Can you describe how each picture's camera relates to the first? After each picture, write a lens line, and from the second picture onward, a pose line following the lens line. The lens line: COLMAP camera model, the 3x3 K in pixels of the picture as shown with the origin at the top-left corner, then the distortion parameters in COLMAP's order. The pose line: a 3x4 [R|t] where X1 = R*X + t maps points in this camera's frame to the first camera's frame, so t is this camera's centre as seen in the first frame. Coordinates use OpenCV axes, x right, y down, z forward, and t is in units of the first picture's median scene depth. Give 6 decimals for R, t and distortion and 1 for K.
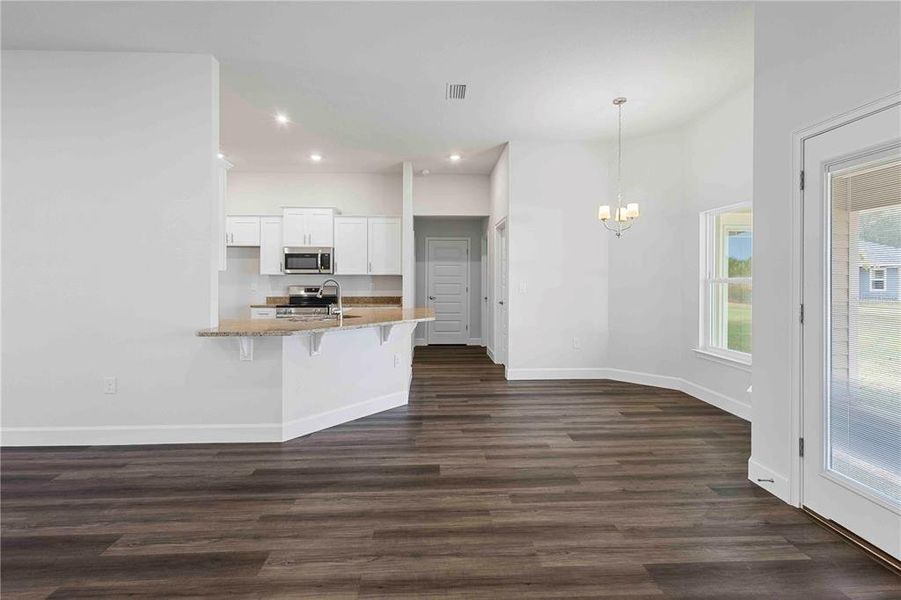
lens RADIAL K [[422.9, 0, 448.5], [0, 422.9, 282.6], [0, 0, 1]] dist [0.008397, -0.000123]
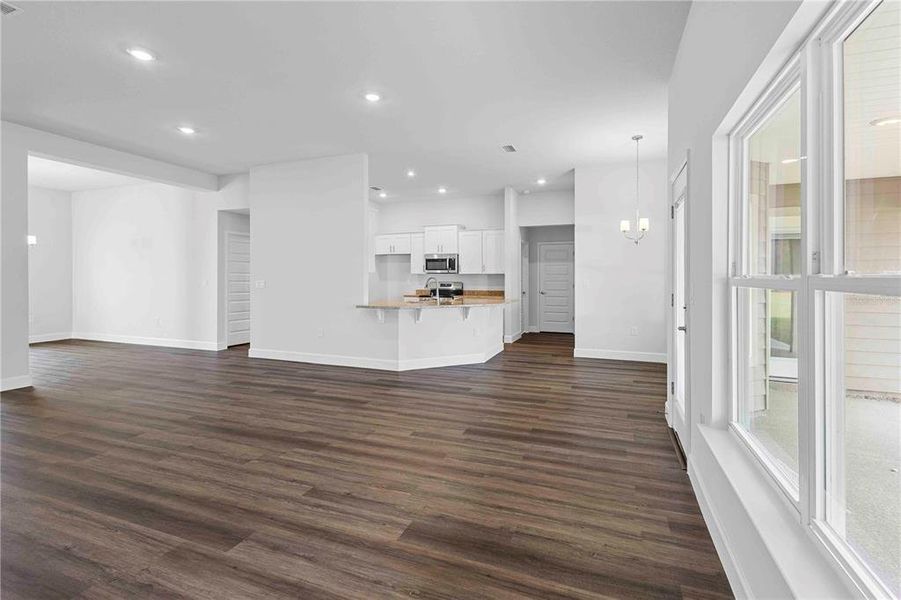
lens RADIAL K [[422.9, 0, 449.7], [0, 422.9, 290.9], [0, 0, 1]] dist [0.008397, -0.000123]
pose [[0.914128, 0.014721, -0.405158, 0.257409], [-0.005086, 0.999678, 0.024847, 0.002554], [0.405394, -0.020653, 0.913909, -0.254033]]
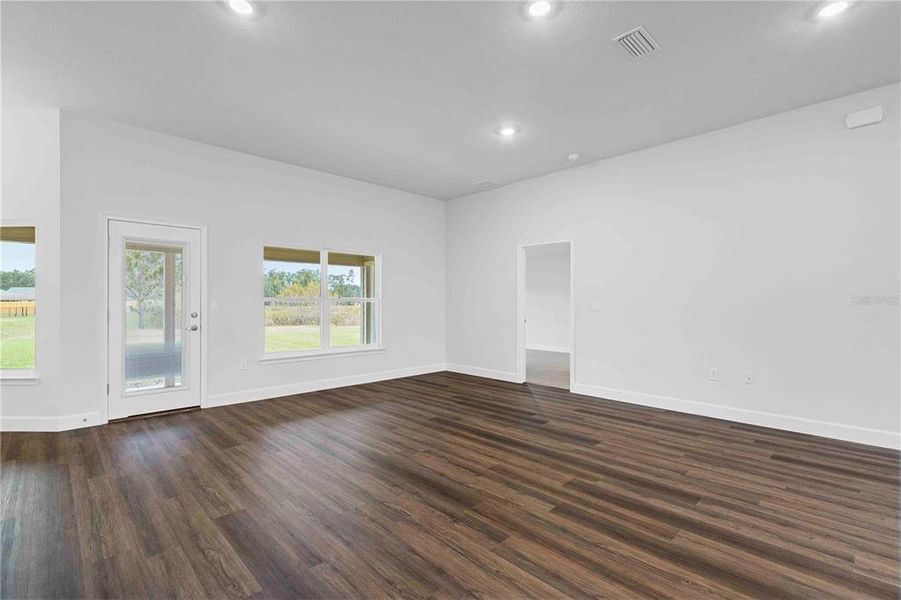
lens RADIAL K [[422.9, 0, 448.8], [0, 422.9, 300.0], [0, 0, 1]] dist [0.008397, -0.000123]
pose [[-0.659309, 0.005089, 0.751855, -0.540734], [0.006062, 0.999981, -0.001453, 0.007922], [-0.751847, 0.003600, -0.659327, 0.397238]]
